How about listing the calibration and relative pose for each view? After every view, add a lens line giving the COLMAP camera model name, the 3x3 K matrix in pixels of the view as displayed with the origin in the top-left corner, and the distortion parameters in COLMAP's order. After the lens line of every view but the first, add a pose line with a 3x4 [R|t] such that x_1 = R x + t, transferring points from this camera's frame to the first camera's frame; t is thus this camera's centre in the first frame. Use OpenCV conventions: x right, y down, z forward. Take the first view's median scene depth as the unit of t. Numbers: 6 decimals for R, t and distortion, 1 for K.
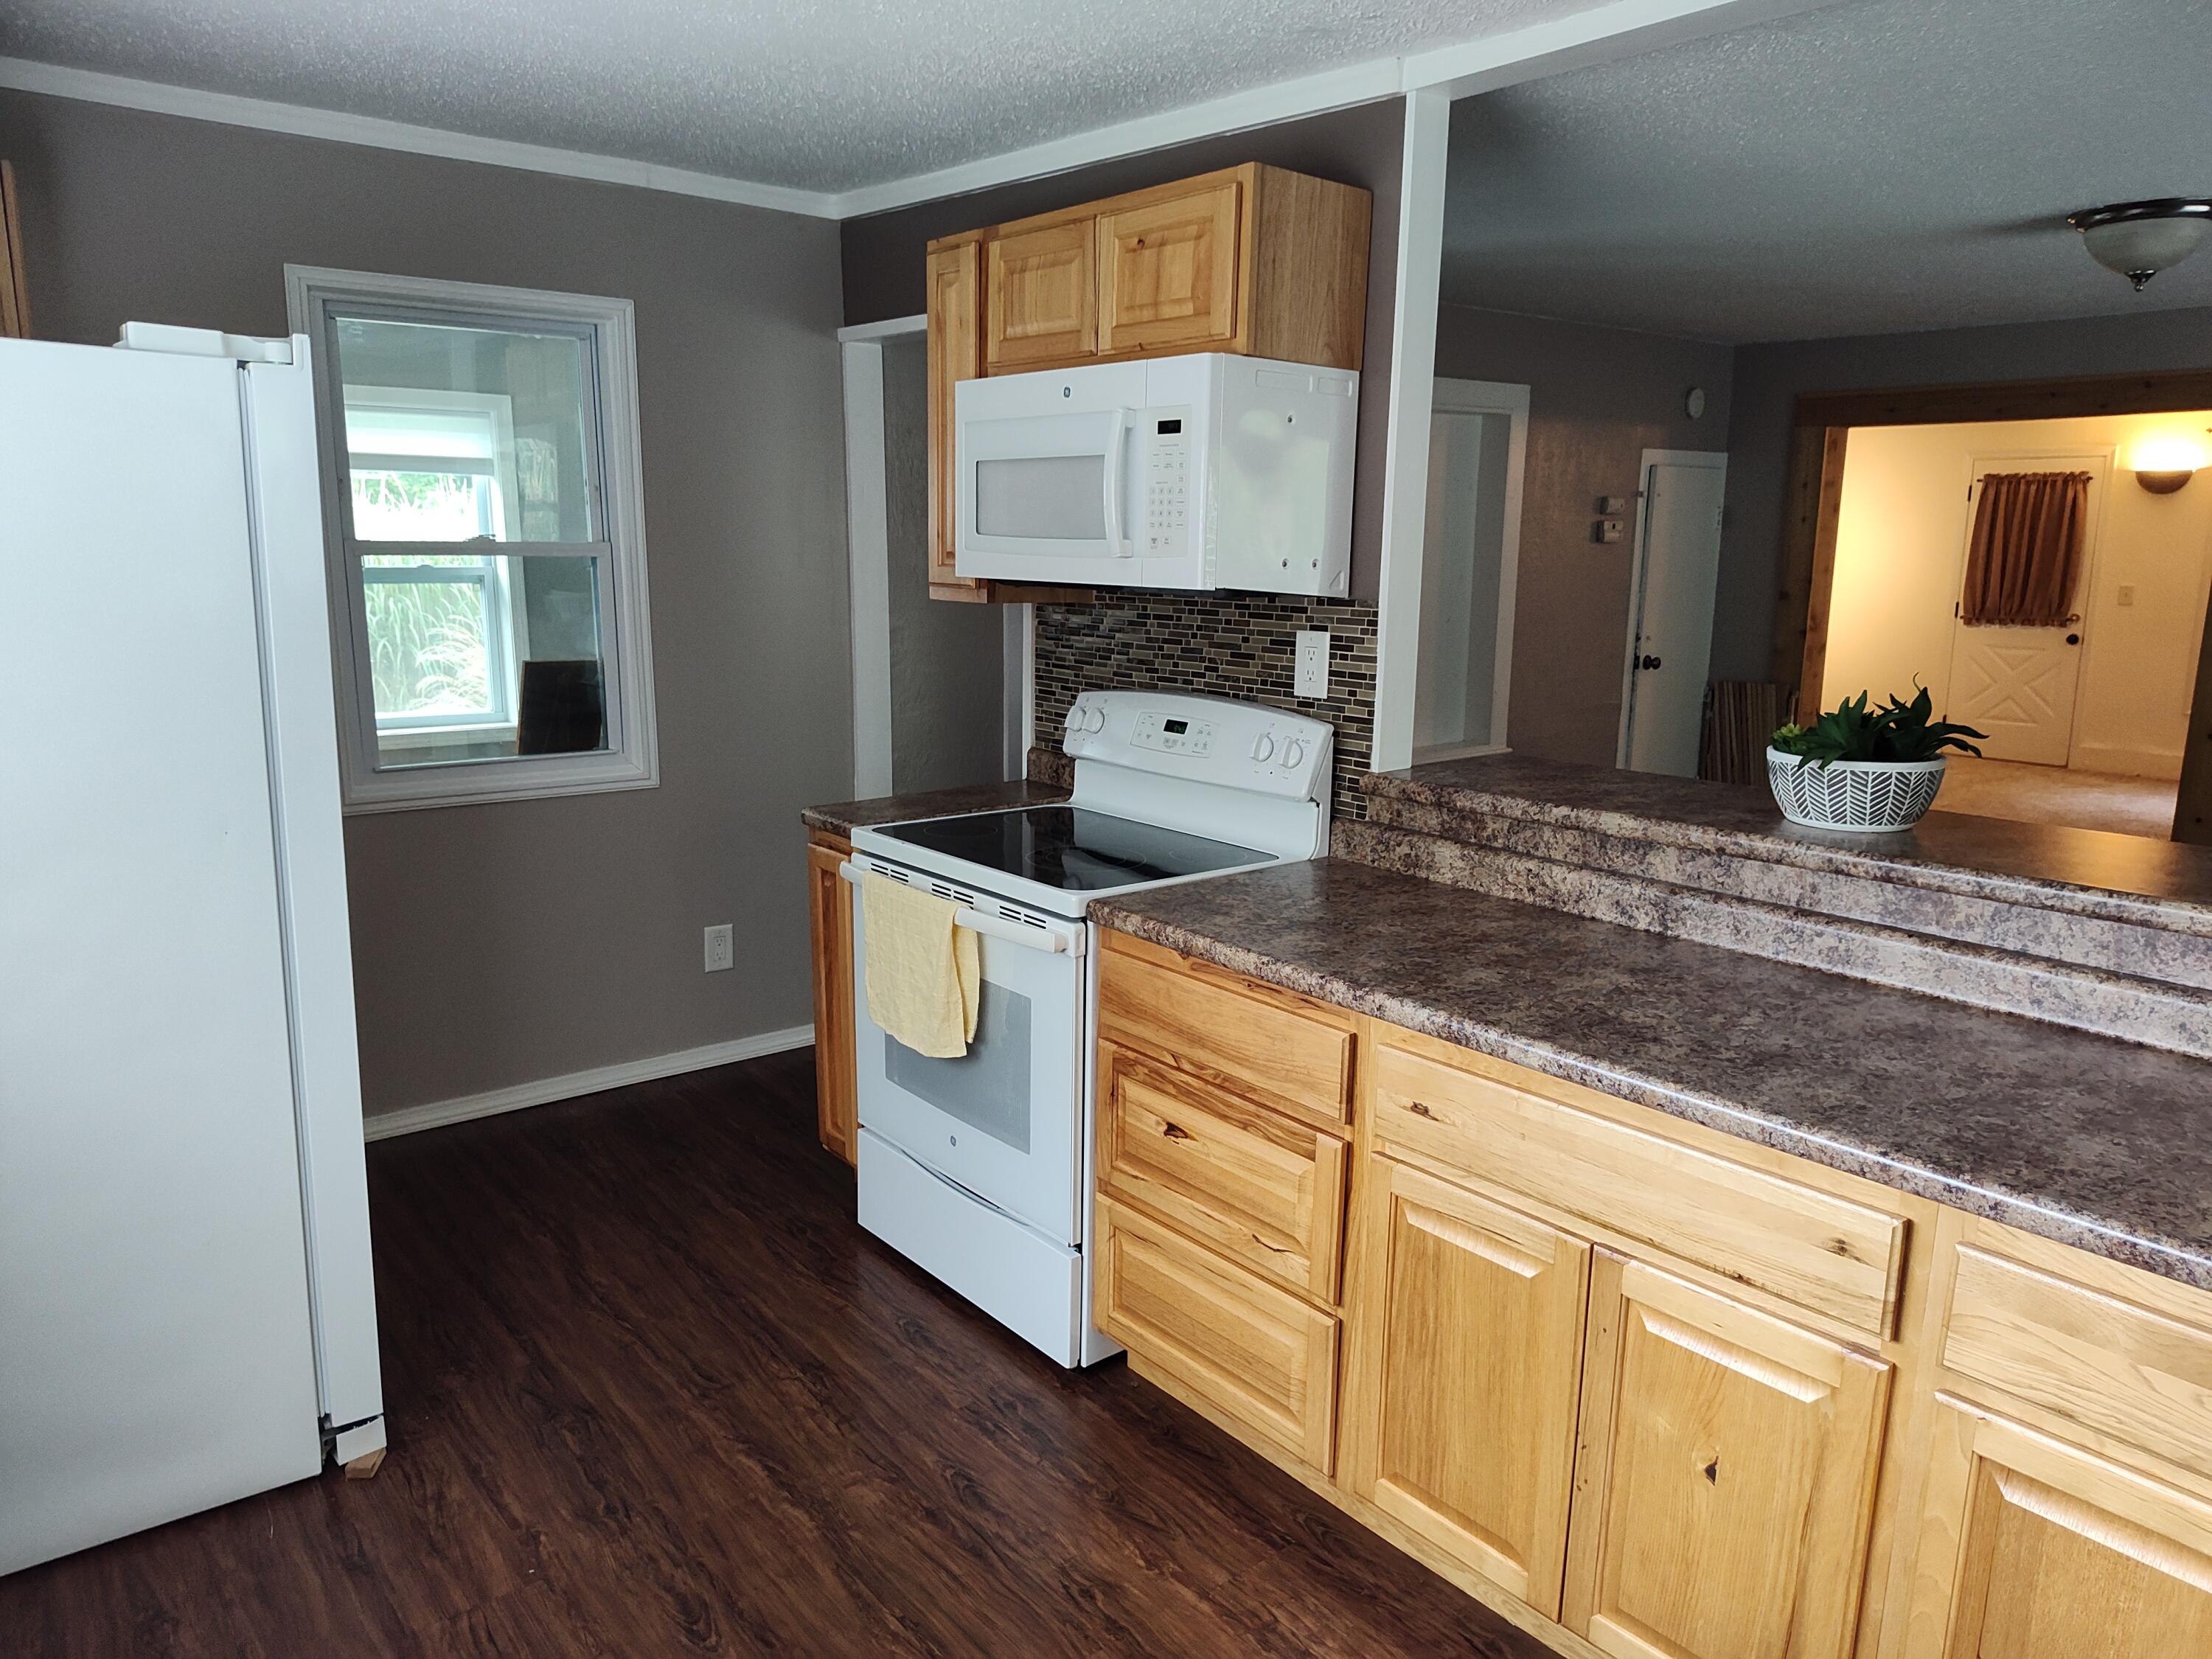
lens RADIAL K [[1512.7, 0, 1138.7], [0, 1512.7, 875.3], [0, 0, 1]] dist [0.022935, -0.027169]
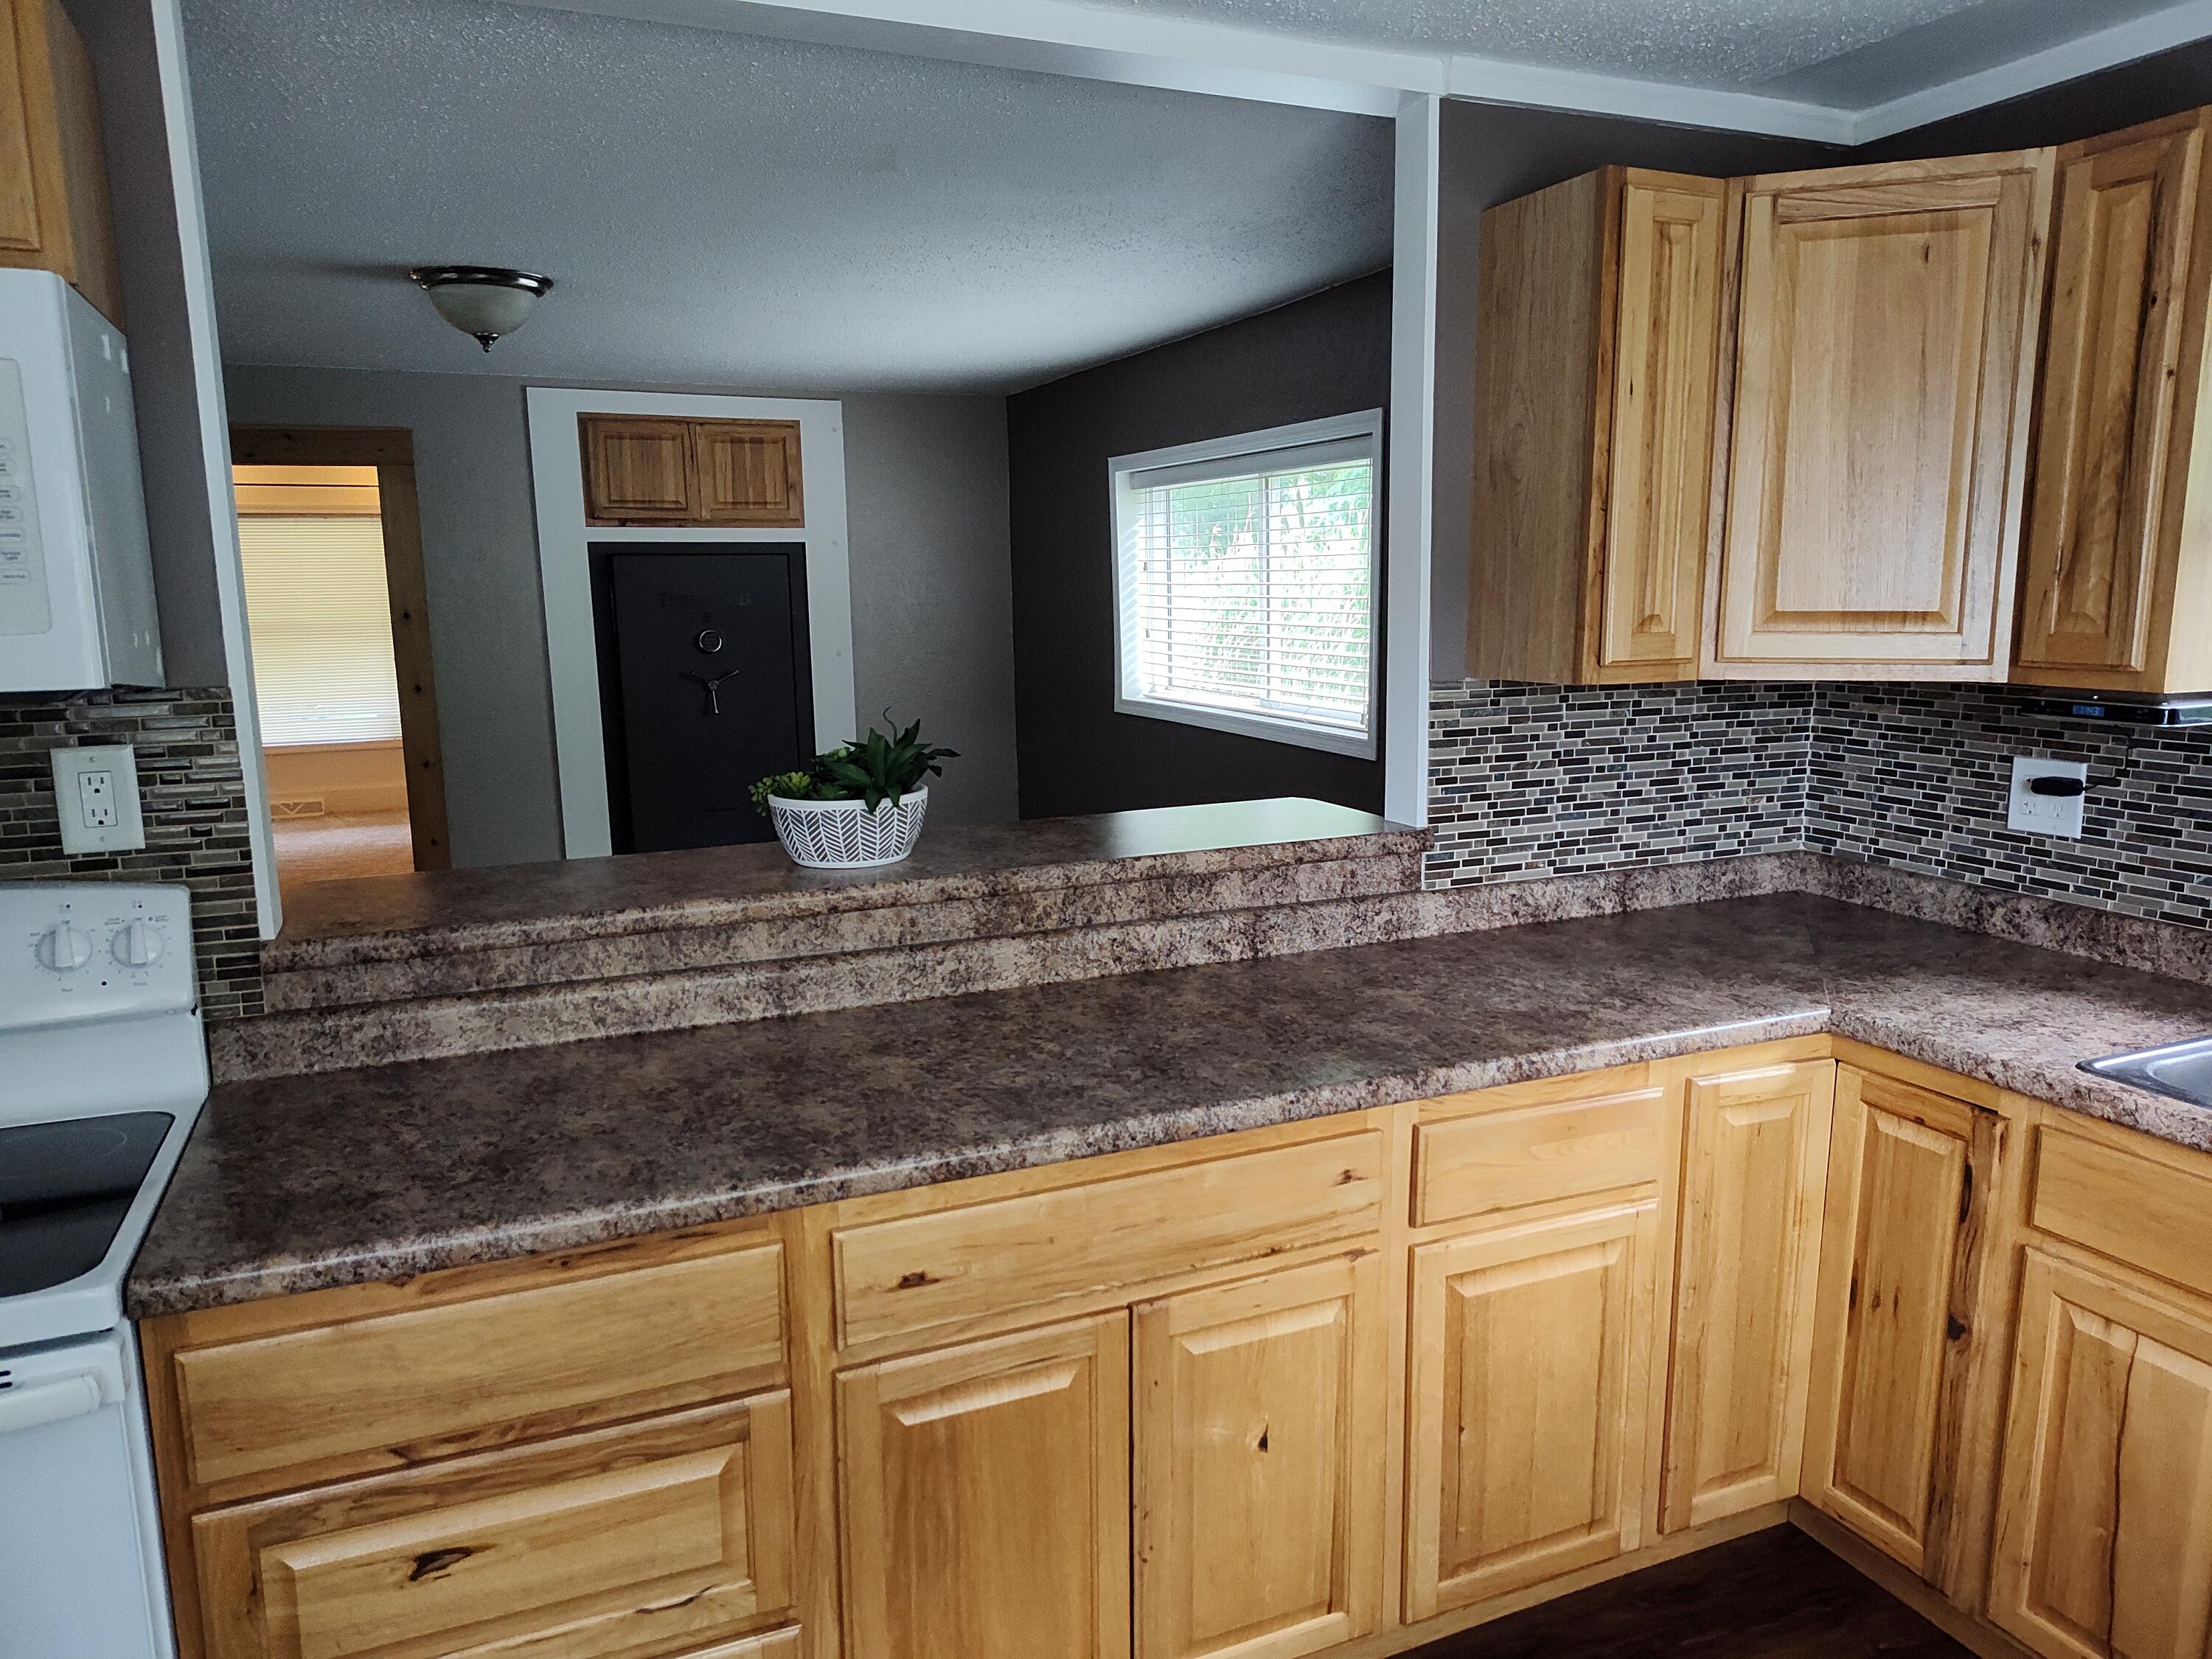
lens RADIAL K [[1512.7, 0, 1105.1], [0, 1512.7, 837.0], [0, 0, 1]] dist [0.022935, -0.027169]
pose [[0.278952, -0.174802, 0.944262, -0.440456], [0.227258, 0.967379, 0.111945, -0.123500], [-0.933027, 0.183363, 0.309577, 0.525556]]
